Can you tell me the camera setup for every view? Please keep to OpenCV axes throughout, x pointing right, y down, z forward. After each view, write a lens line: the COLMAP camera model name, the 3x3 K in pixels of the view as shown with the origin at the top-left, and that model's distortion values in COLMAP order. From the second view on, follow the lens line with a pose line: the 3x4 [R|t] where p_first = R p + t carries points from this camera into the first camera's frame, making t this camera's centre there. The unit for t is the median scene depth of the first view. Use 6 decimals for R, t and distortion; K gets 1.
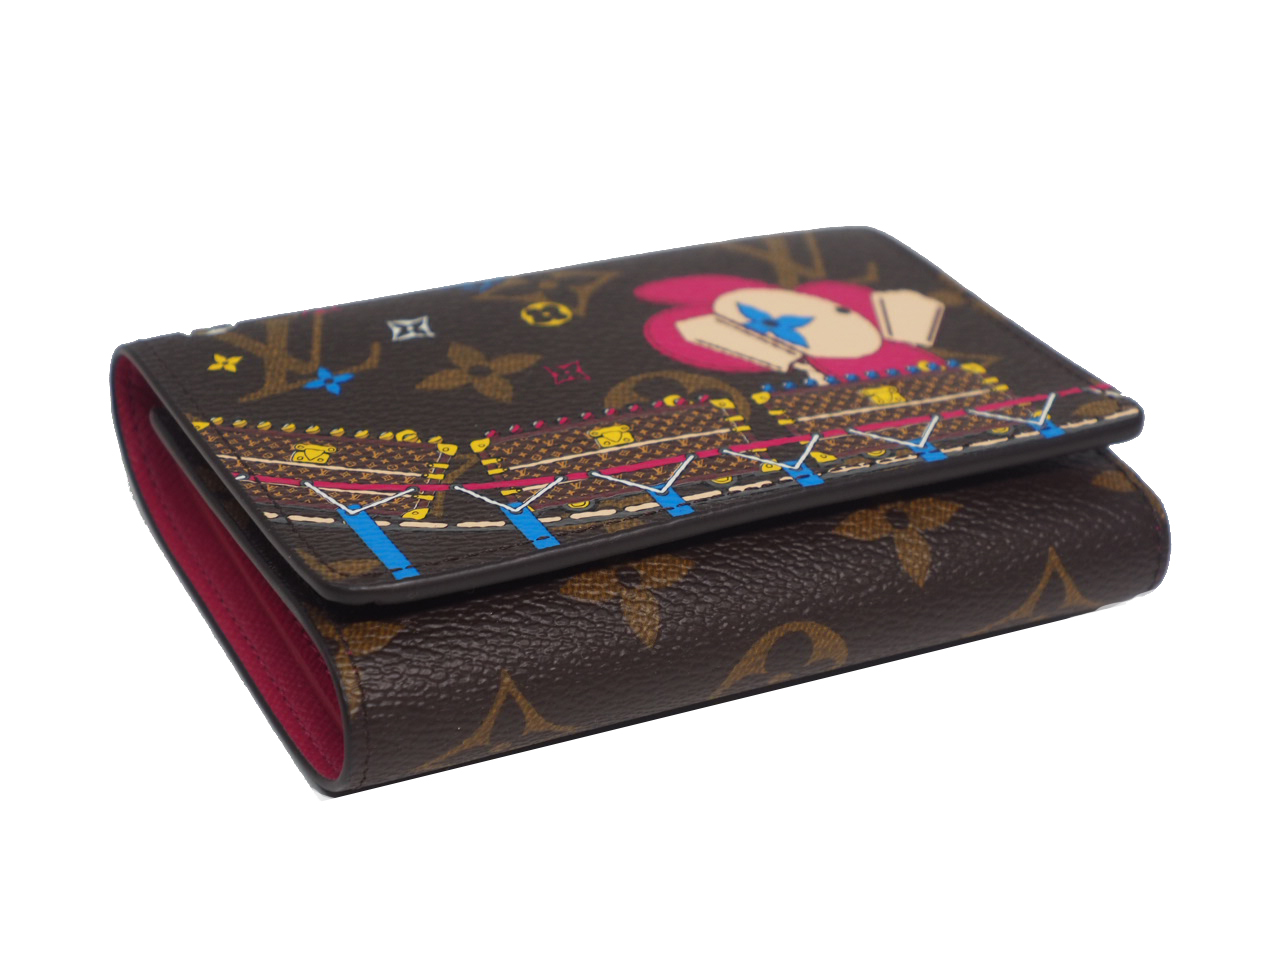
lens RADIAL K [[3029.0, 0, 640.0], [0, 3029.0, 480.0], [0, 0, 1]] dist [-0.066560, -0.217315]
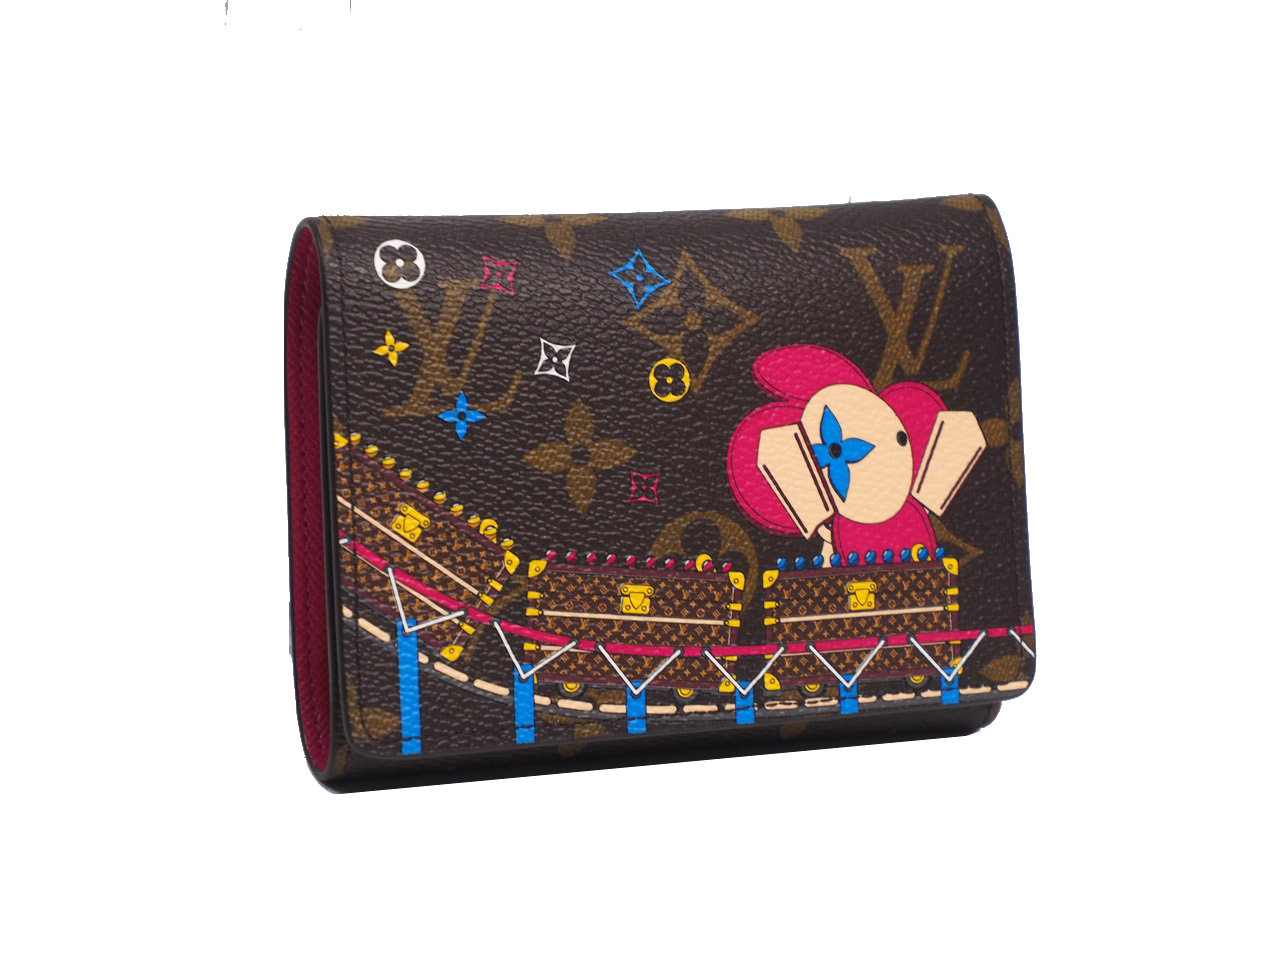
lens RADIAL K [[3029.0, 0, 640.0], [0, 3029.0, 480.0], [0, 0, 1]] dist [-0.066560, -0.217315]
pose [[0.863679, 0.404477, 0.300762, -0.390178], [-0.469998, 0.430680, 0.770465, -0.966119], [0.182103, -0.806792, 0.562072, 0.349159]]
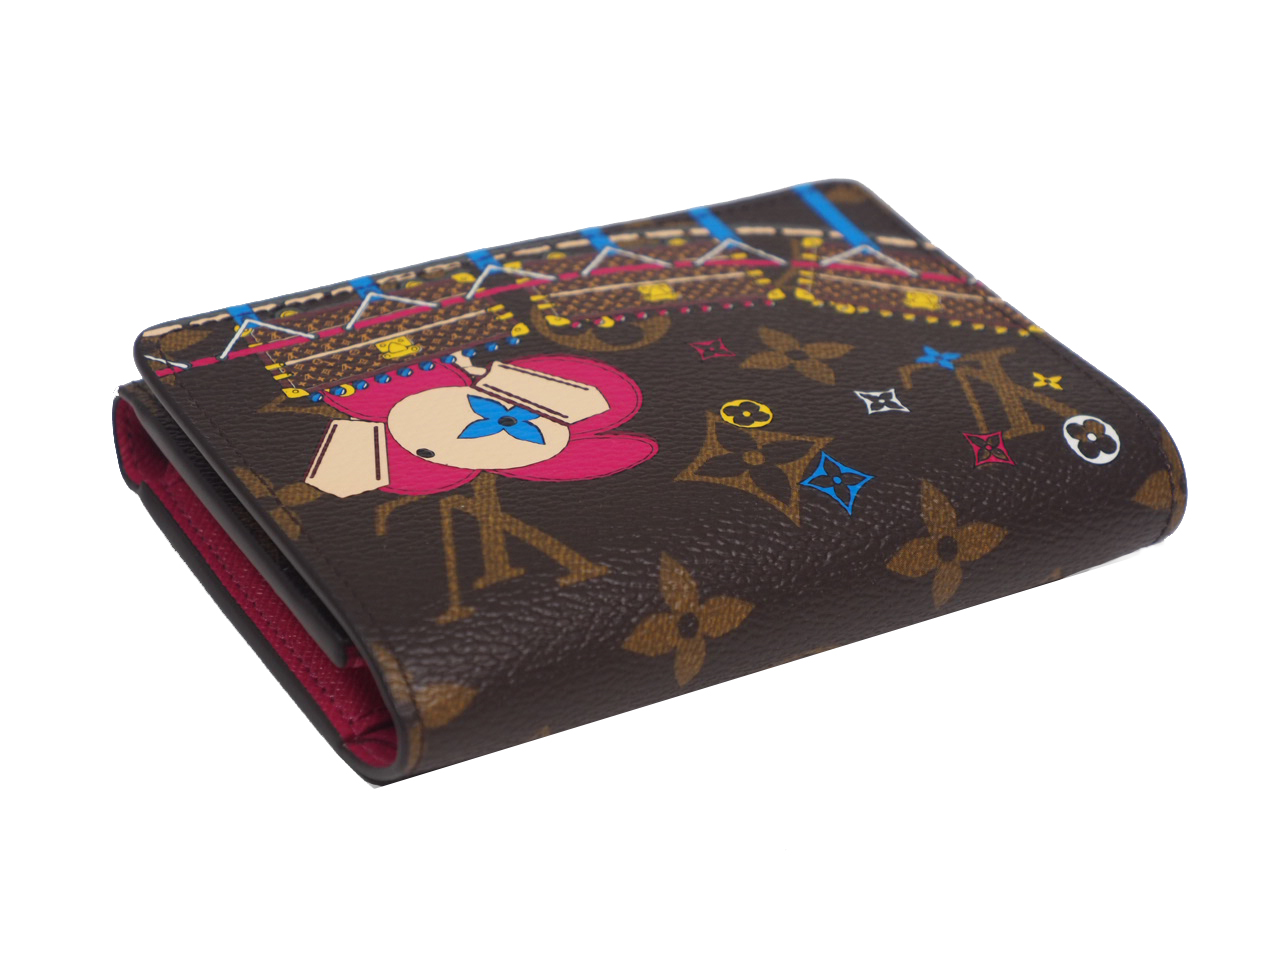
lens RADIAL K [[2969.2, 0, 640.0], [0, 2969.2, 480.0], [0, 0, 1]] dist [-0.024135, -0.018659]
pose [[-0.992738, -0.058218, -0.105269, 0.104371], [-0.120291, 0.473532, 0.872524, -0.901848], [-0.000949, 0.878851, -0.477096, 1.551090]]
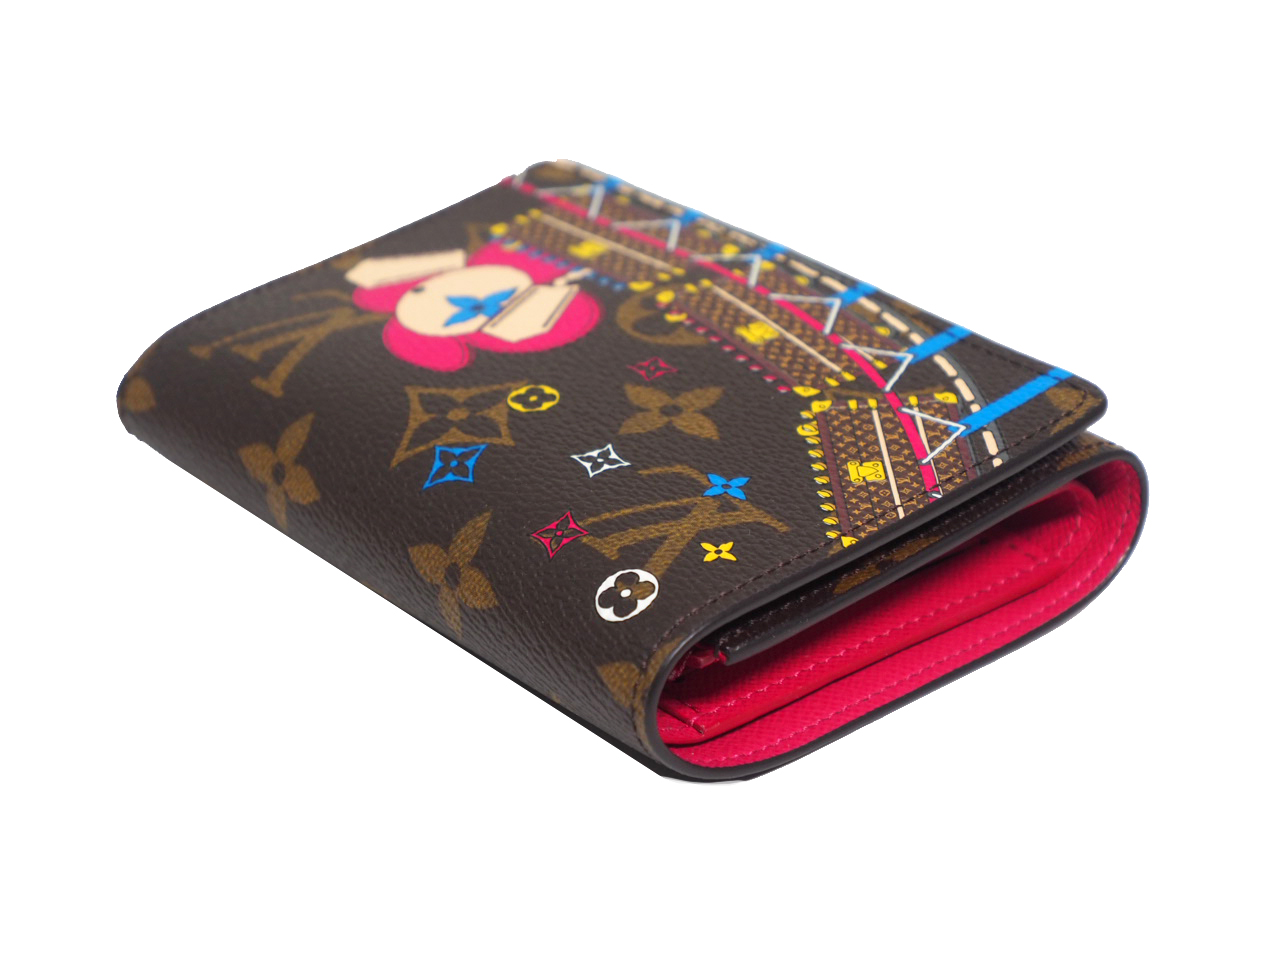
lens RADIAL K [[3029.0, 0, 640.0], [0, 3029.0, 480.0], [0, 0, 1]] dist [-0.066560, -0.217315]
pose [[-0.232709, -0.506840, 0.830036, -0.903273], [0.518846, 0.657166, 0.546746, -0.579983], [-0.822584, 0.557894, 0.110043, 0.935773]]
